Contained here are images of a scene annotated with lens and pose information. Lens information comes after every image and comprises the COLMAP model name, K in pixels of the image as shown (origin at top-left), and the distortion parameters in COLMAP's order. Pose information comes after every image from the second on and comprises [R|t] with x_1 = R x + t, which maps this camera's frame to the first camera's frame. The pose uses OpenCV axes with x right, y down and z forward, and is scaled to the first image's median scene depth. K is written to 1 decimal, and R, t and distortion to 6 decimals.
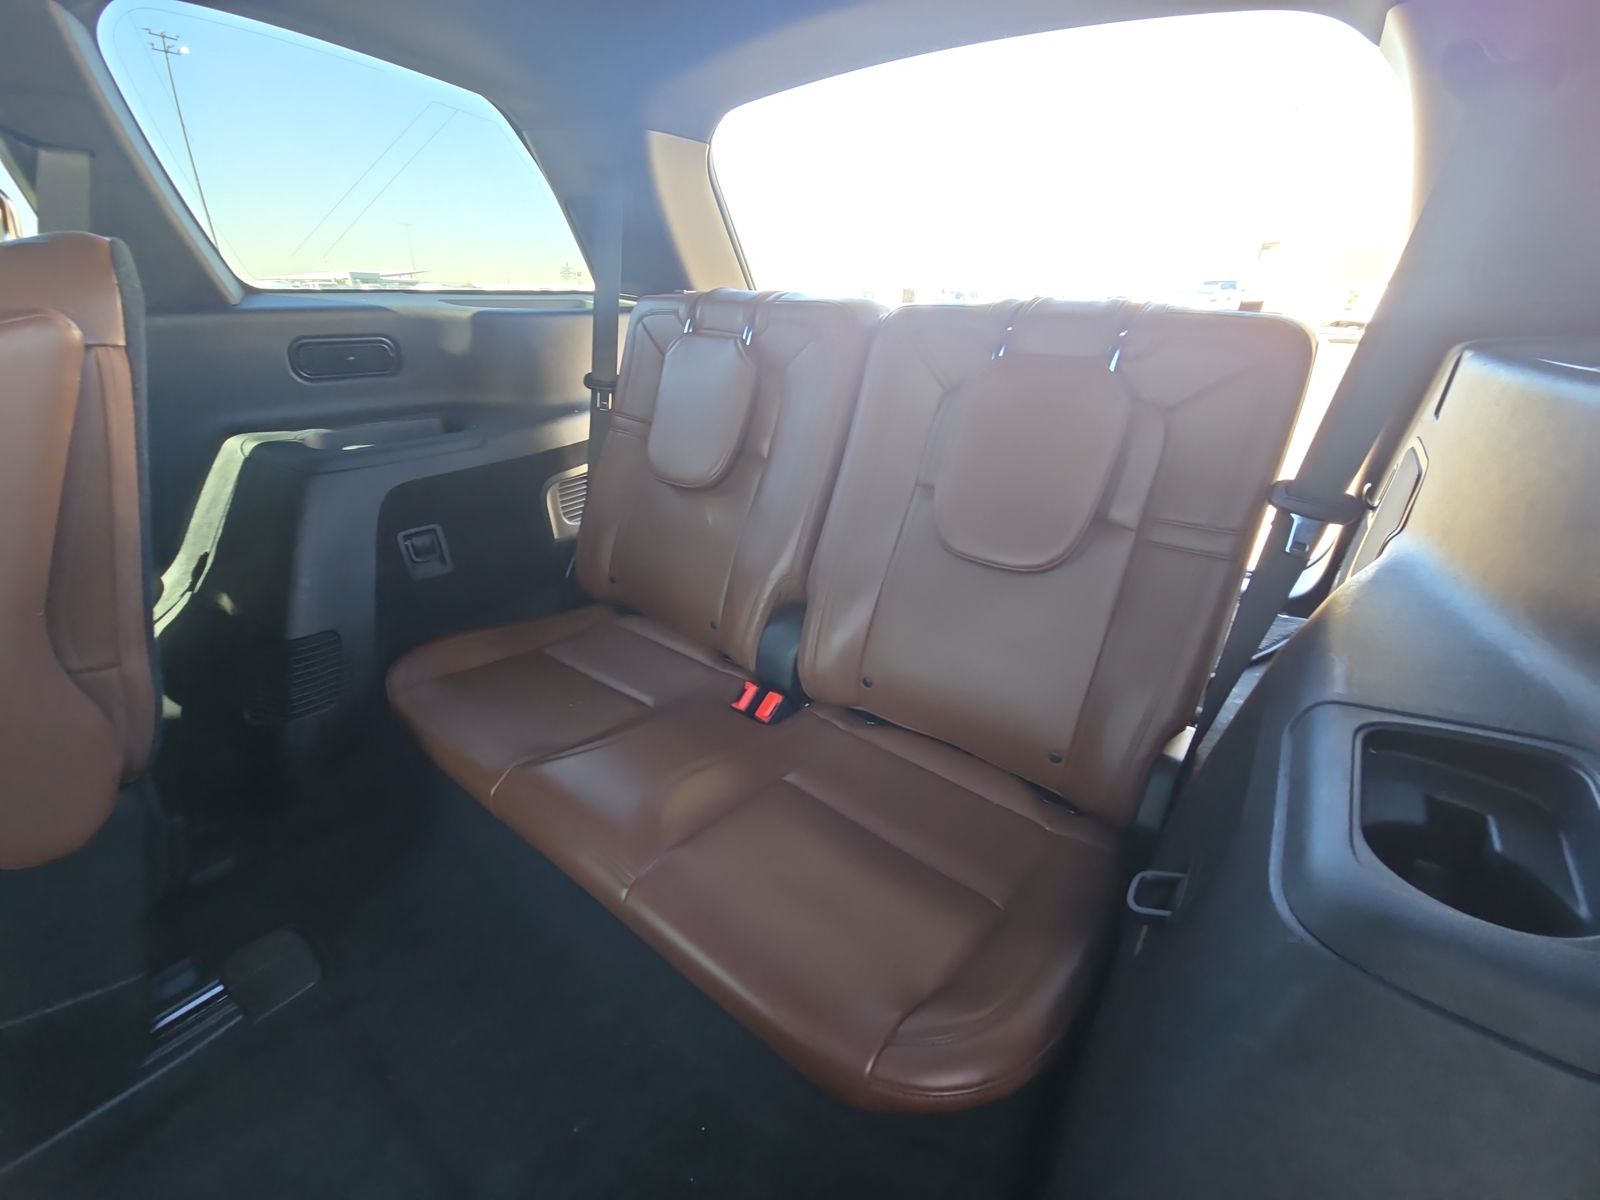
lens RADIAL K [[655.1, 0, 795.8], [0, 655.1, 595.3], [0, 0, 1]] dist [0.002991, -0.005352]
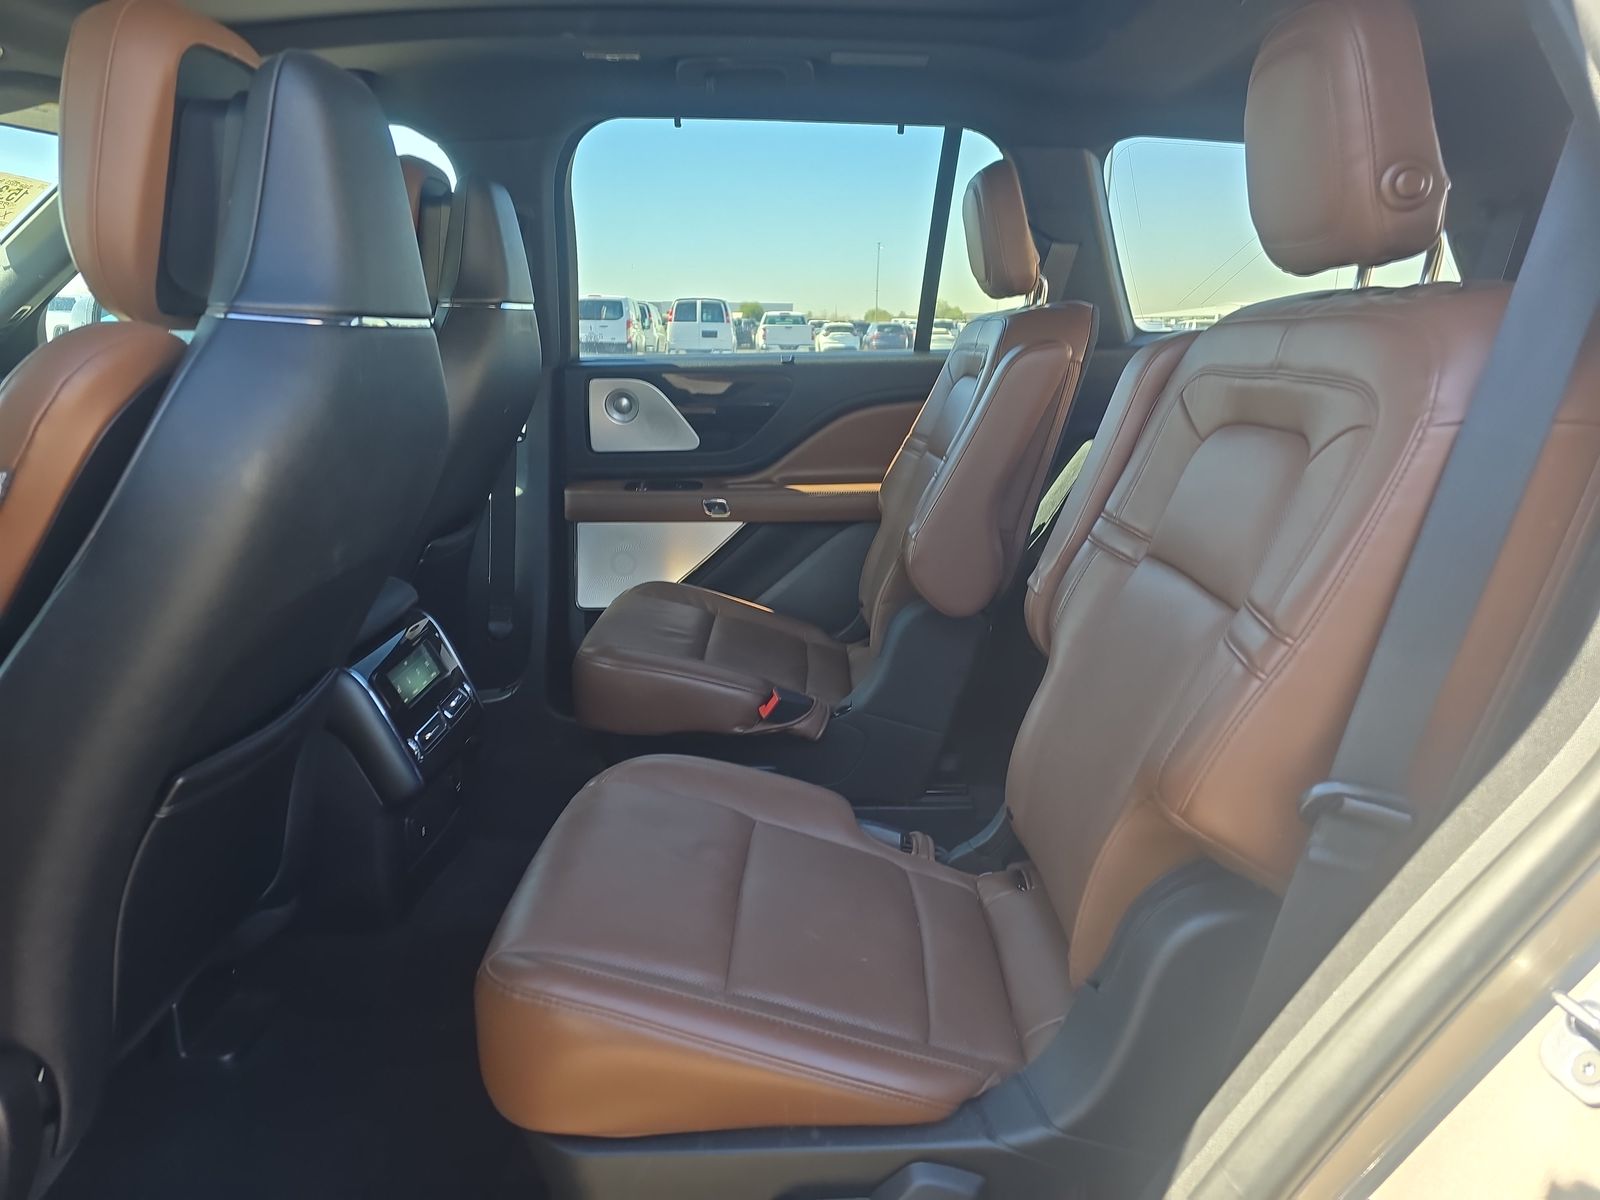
lens RADIAL K [[1086.5, 0, 796.7], [0, 1086.5, 591.3], [0, 0, 1]] dist [0.001379, 0.000728]
pose [[0.600418, 0.190166, -0.776746, 0.585269], [-0.340481, 0.939667, -0.033136, 0.354942], [0.723581, 0.284363, 0.628942, -0.782315]]
